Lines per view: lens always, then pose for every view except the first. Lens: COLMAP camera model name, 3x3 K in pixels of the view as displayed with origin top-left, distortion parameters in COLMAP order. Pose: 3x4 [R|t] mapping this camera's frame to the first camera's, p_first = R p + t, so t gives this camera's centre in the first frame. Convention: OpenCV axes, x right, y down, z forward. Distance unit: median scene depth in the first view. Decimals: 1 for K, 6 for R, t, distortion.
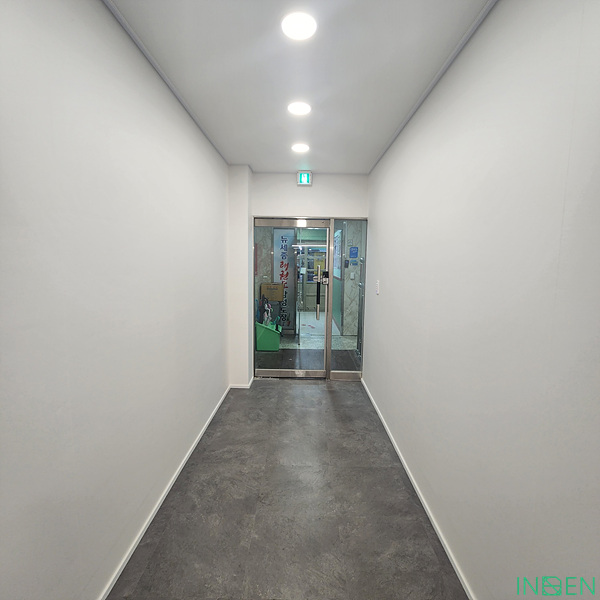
lens RADIAL K [[328.1, 0, 304.0], [0, 328.1, 299.3], [0, 0, 1]] dist [0.002073, -0.000950]
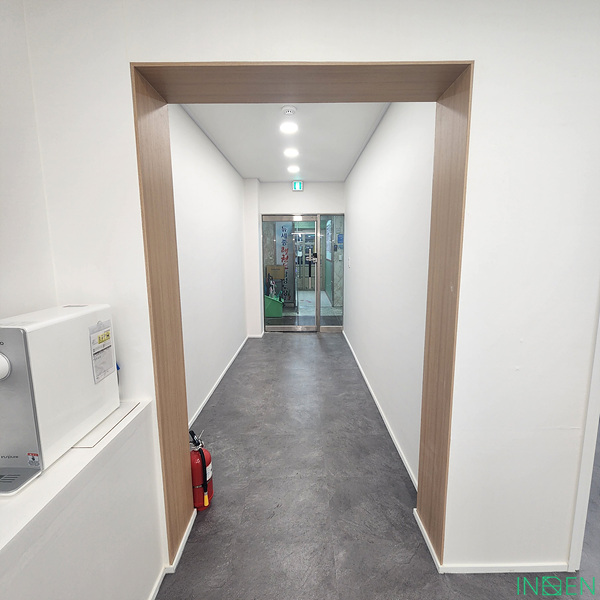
lens RADIAL K [[328.1, 0, 304.0], [0, 328.1, 299.3], [0, 0, 1]] dist [0.002073, -0.000950]
pose [[0.999768, -0.020977, -0.004937, 0.022229], [0.021154, 0.999015, 0.039017, 0.051370], [0.004114, -0.039113, 0.999226, -0.363289]]
